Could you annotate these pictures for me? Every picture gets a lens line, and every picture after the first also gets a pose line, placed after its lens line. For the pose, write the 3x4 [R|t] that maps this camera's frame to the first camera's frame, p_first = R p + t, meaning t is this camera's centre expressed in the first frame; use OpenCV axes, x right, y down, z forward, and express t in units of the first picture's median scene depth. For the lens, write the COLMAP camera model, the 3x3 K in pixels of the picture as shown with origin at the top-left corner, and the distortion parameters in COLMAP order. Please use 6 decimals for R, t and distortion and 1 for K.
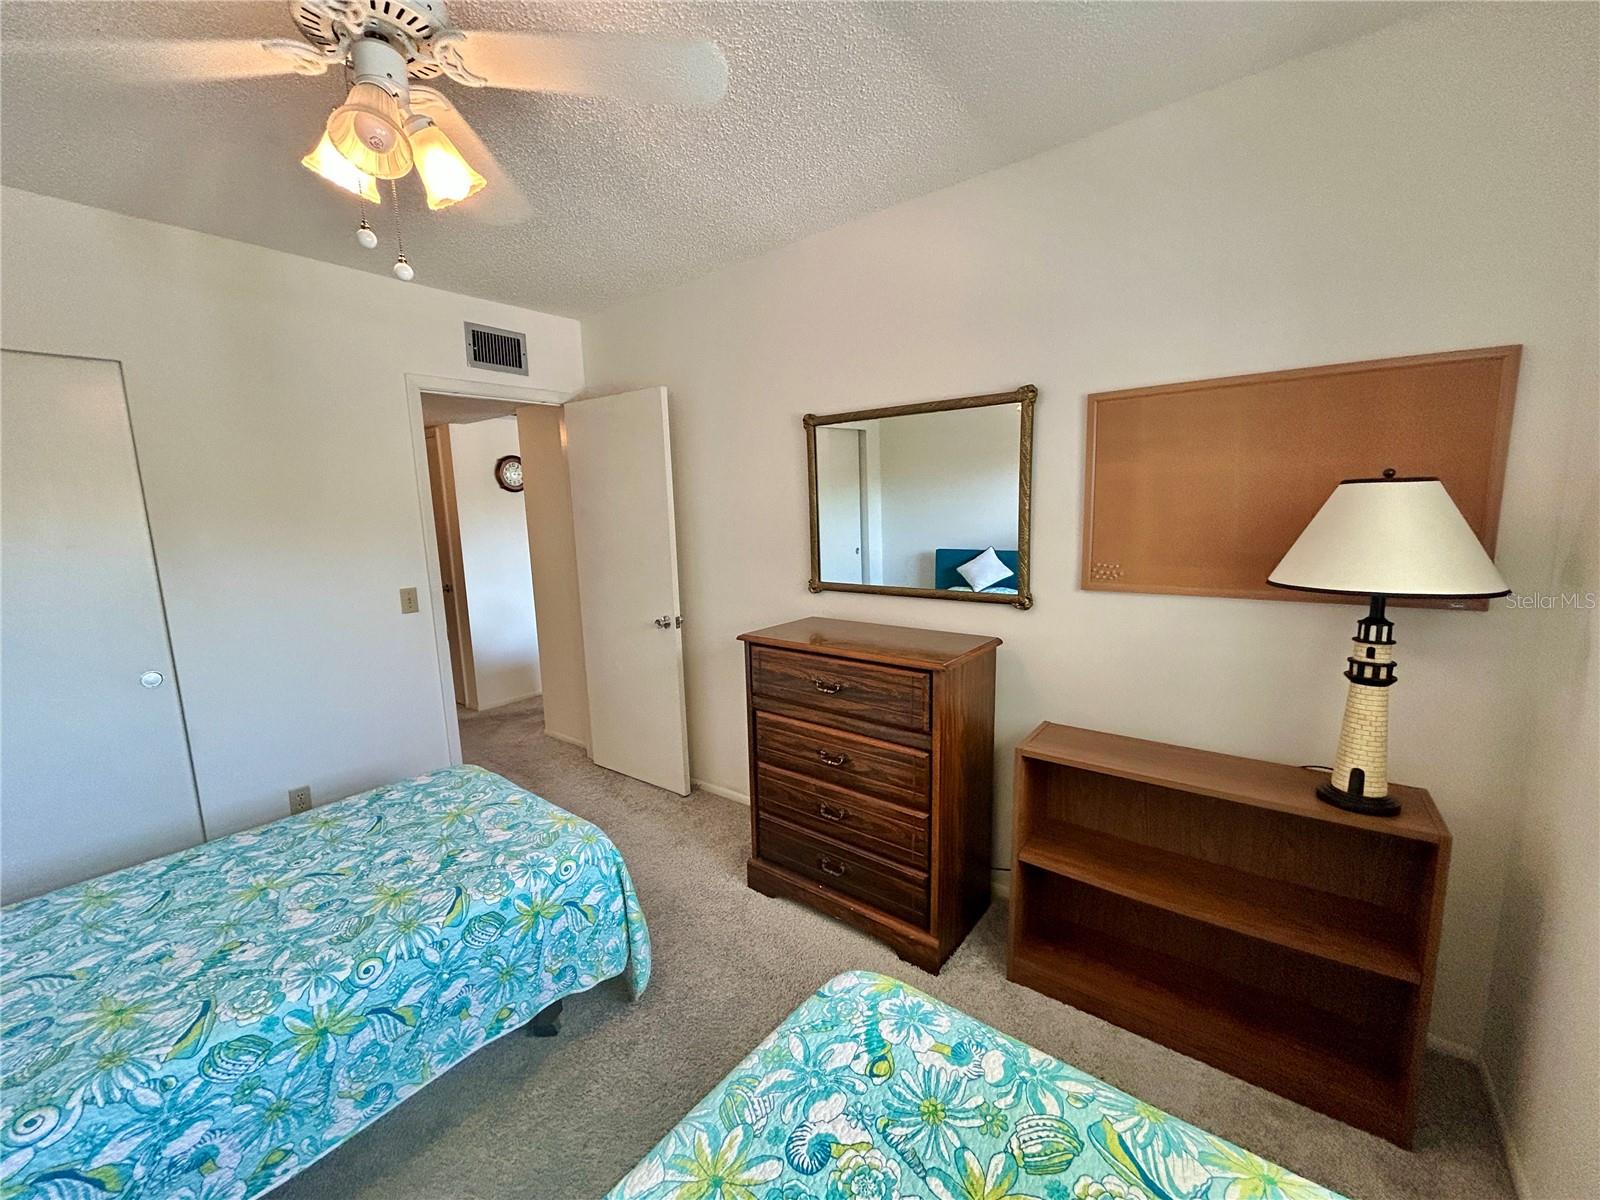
lens RADIAL K [[642.2, 0, 793.9], [0, 642.2, 604.5], [0, 0, 1]] dist [-0.002358, -0.000067]
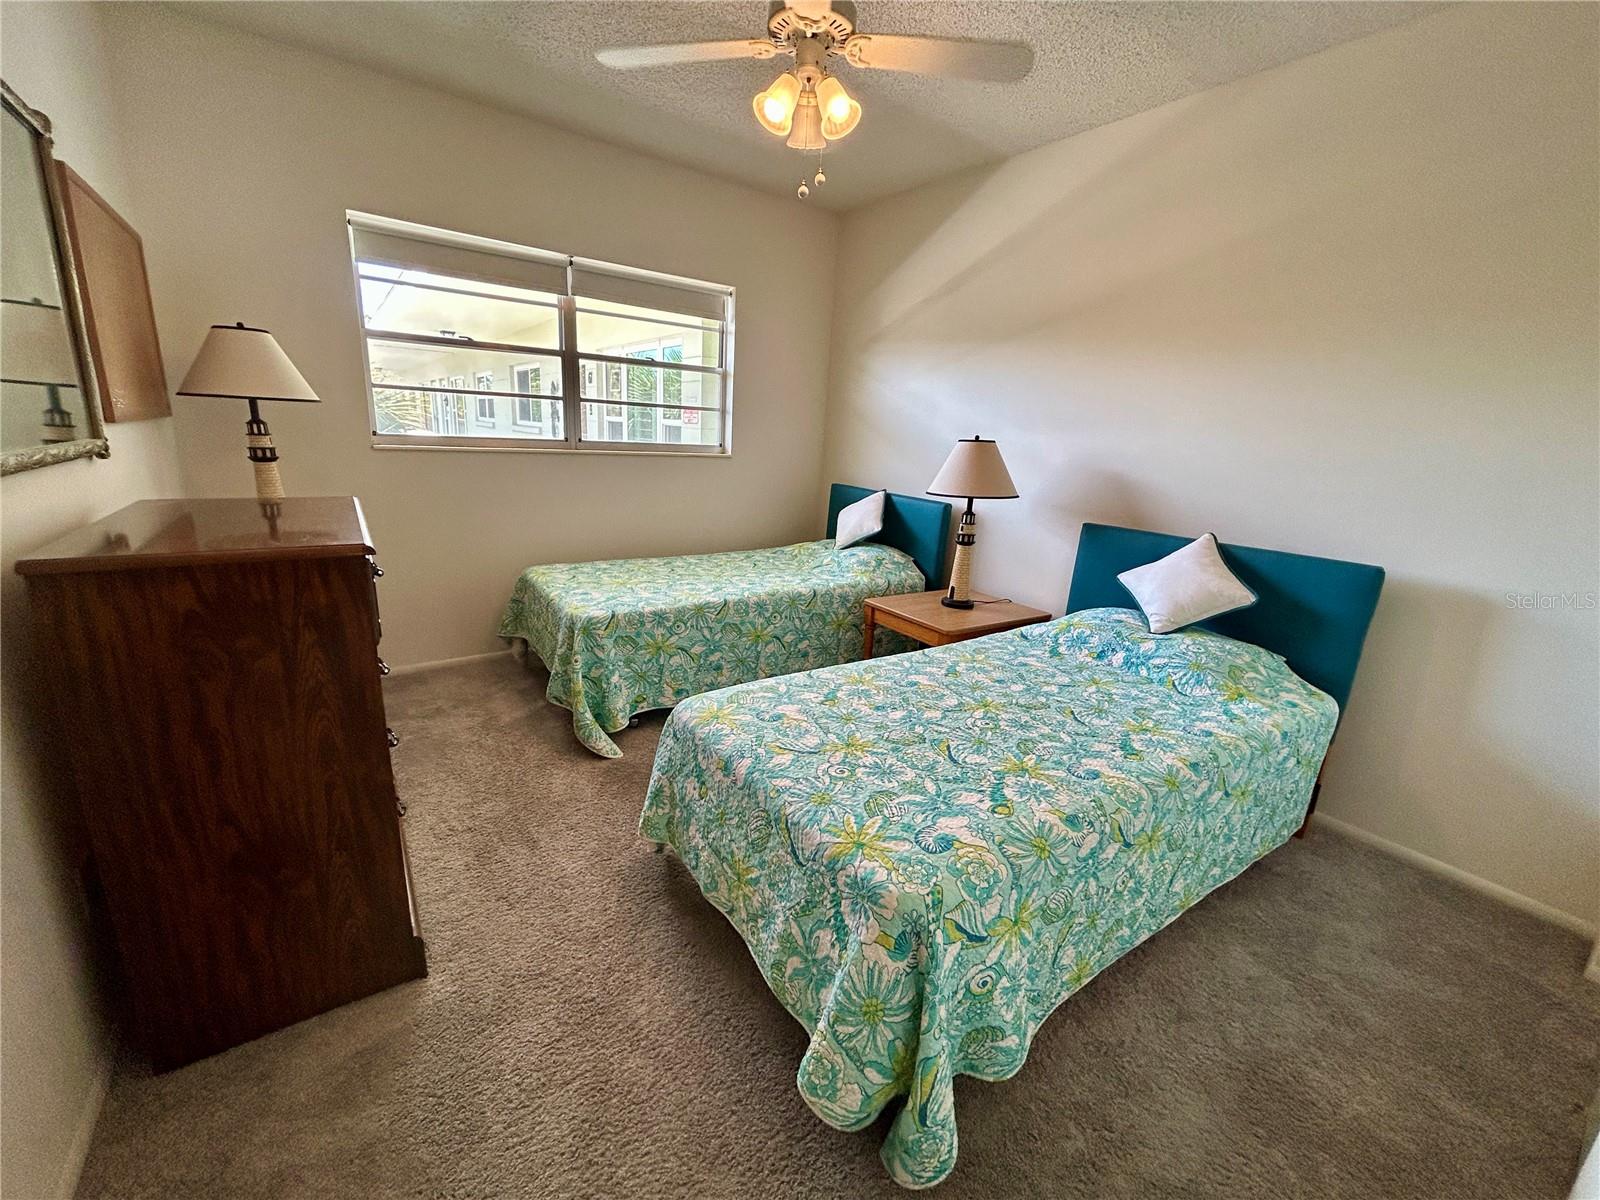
lens RADIAL K [[642.2, 0, 790.5], [0, 642.2, 596.0], [0, 0, 1]] dist [-0.002358, -0.000067]
pose [[-0.956747, -0.097083, 0.274246, -0.781461], [0.017739, 0.921455, 0.388081, -0.151197], [-0.290381, 0.376160, -0.879877, 1.954376]]
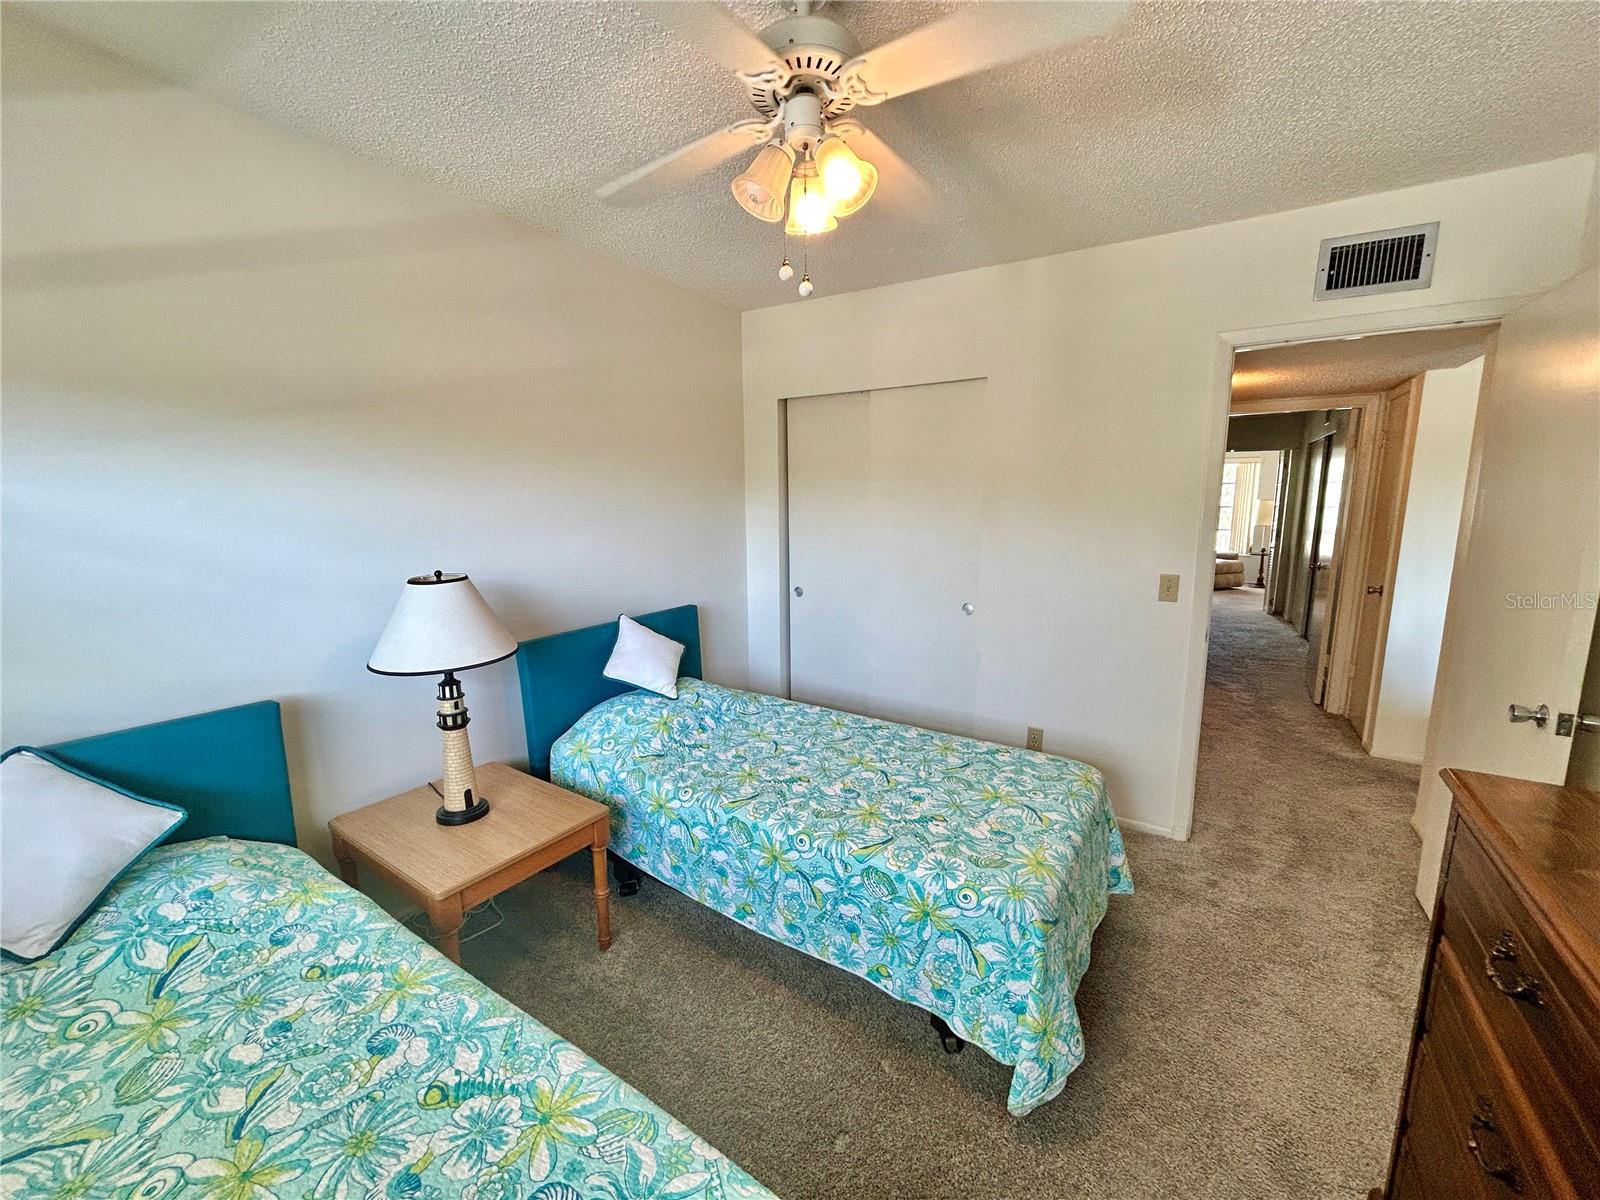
lens RADIAL K [[642.2, 0, 797.9], [0, 642.2, 603.5], [0, 0, 1]] dist [-0.002358, -0.000067]
pose [[0.091019, 0.193023, -0.976963, 0.448546], [-0.152511, 0.972165, 0.177867, -0.117939], [0.984102, 0.132808, 0.117923, 0.646814]]
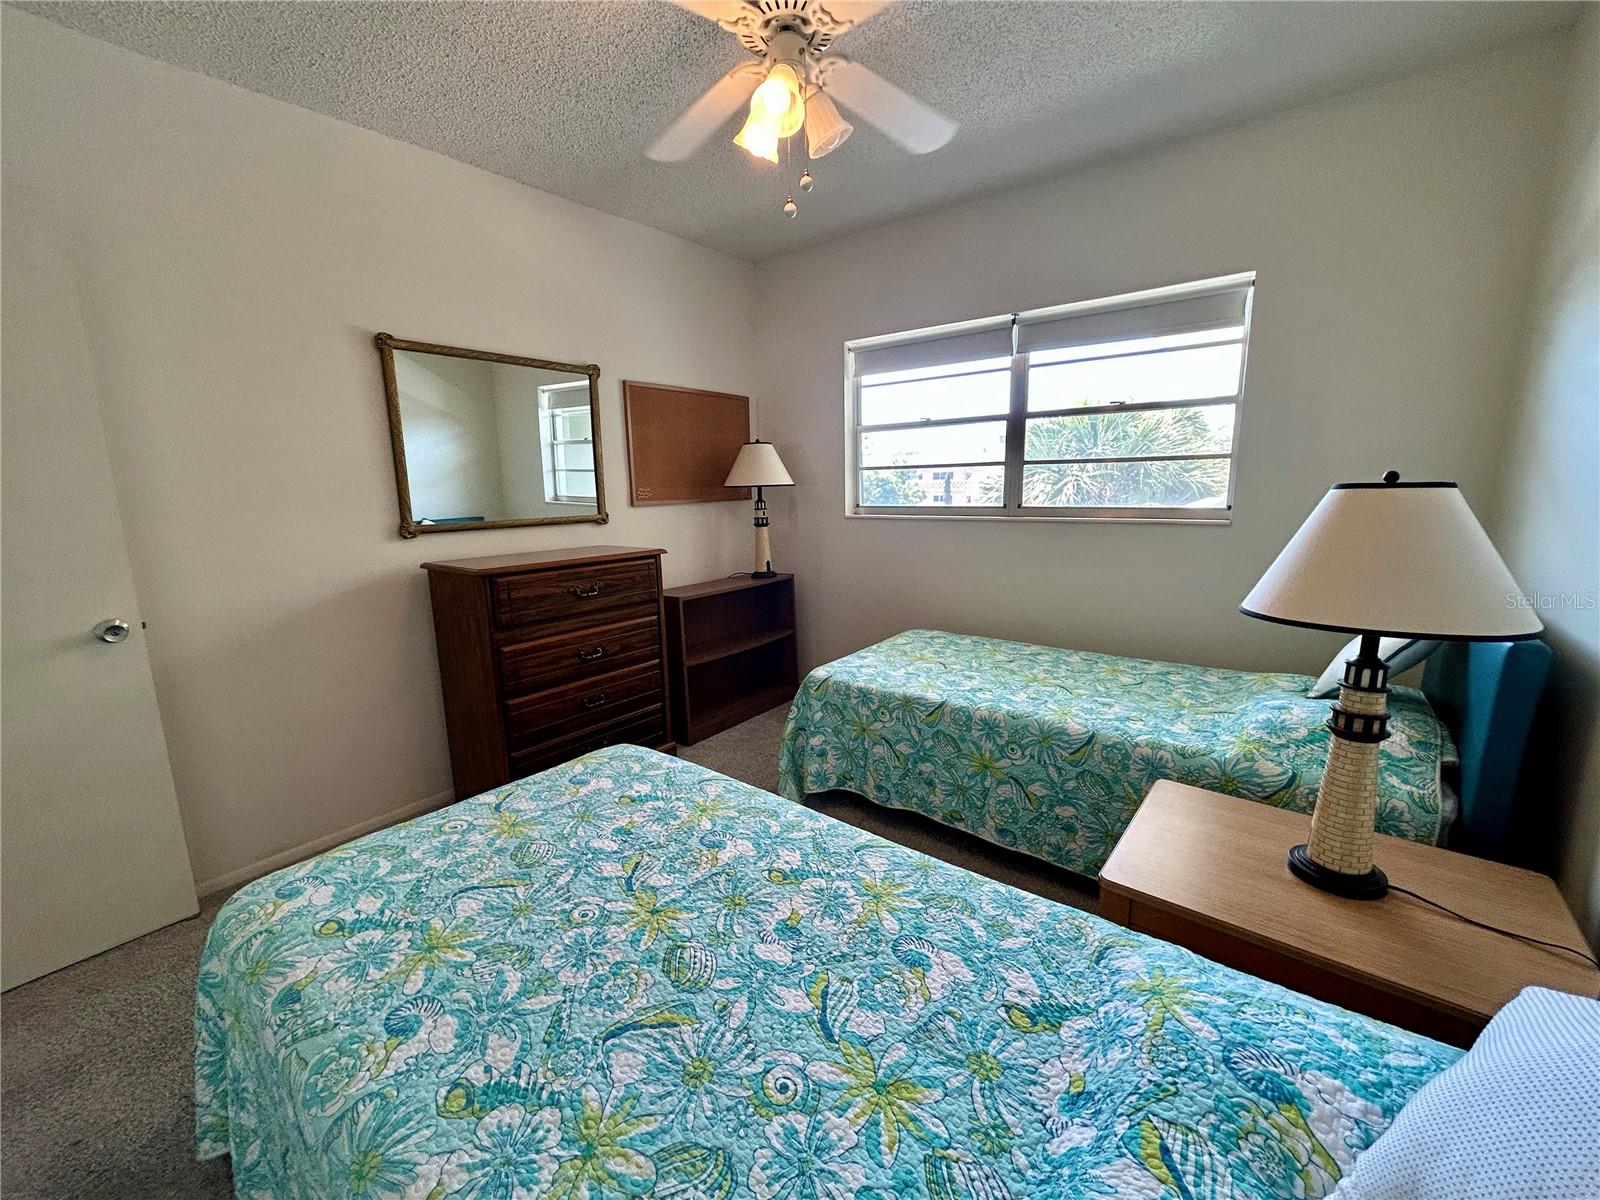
lens RADIAL K [[642.2, 0, 801.6], [0, 642.2, 599.5], [0, 0, 1]] dist [-0.002358, -0.000067]
pose [[-0.005549, -0.152465, 0.988293, -1.433371], [0.180000, 0.972013, 0.150964, 0.046289], [-0.983651, 0.178731, 0.022050, 0.760791]]
